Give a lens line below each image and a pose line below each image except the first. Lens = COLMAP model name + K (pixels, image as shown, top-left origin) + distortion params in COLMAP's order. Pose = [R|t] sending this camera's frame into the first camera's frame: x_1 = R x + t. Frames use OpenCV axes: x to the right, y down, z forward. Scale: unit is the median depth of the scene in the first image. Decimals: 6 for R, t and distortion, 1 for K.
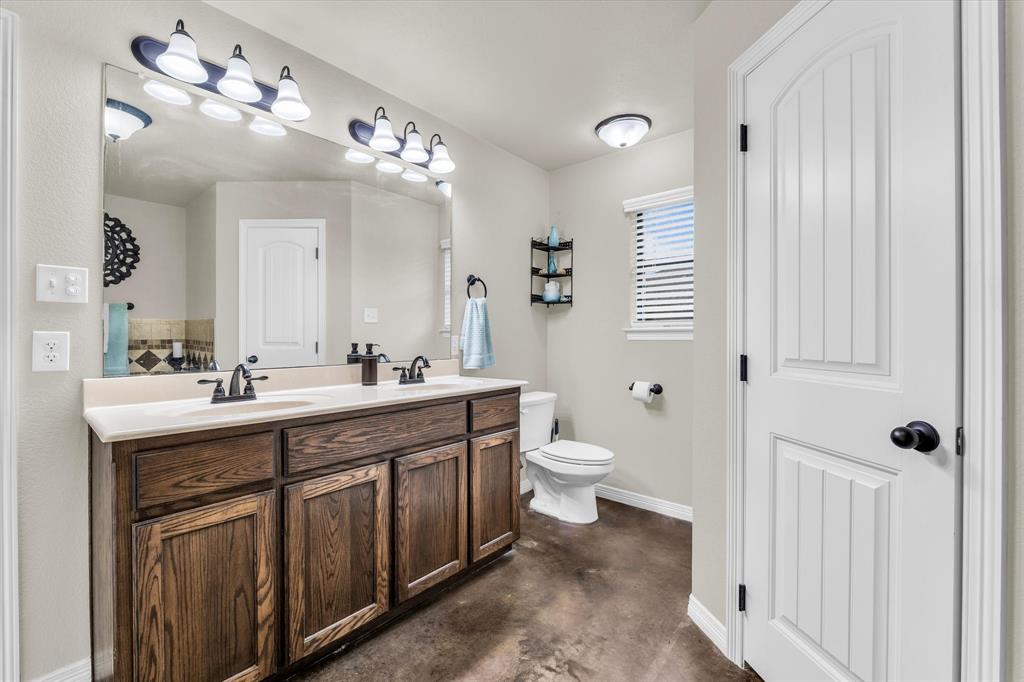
lens RADIAL K [[426.2, 0, 512.0], [0, 426.2, 341.0], [0, 0, 1]] dist [-0.000280, -0.000035]
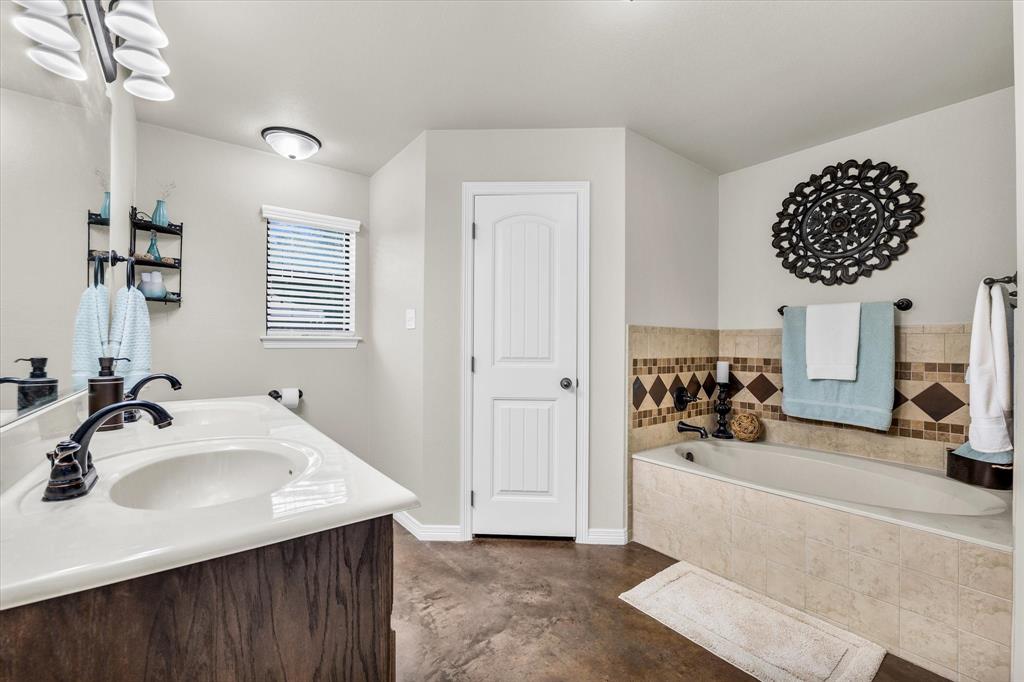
lens RADIAL K [[420.4, 0, 512.9], [0, 420.4, 344.0], [0, 0, 1]] dist [-0.011780, 0.000184]
pose [[0.218315, 0.002407, 0.975875, -1.005824], [0.005159, 0.999980, -0.003621, -0.009422], [-0.975865, 0.005825, 0.218299, 0.441771]]
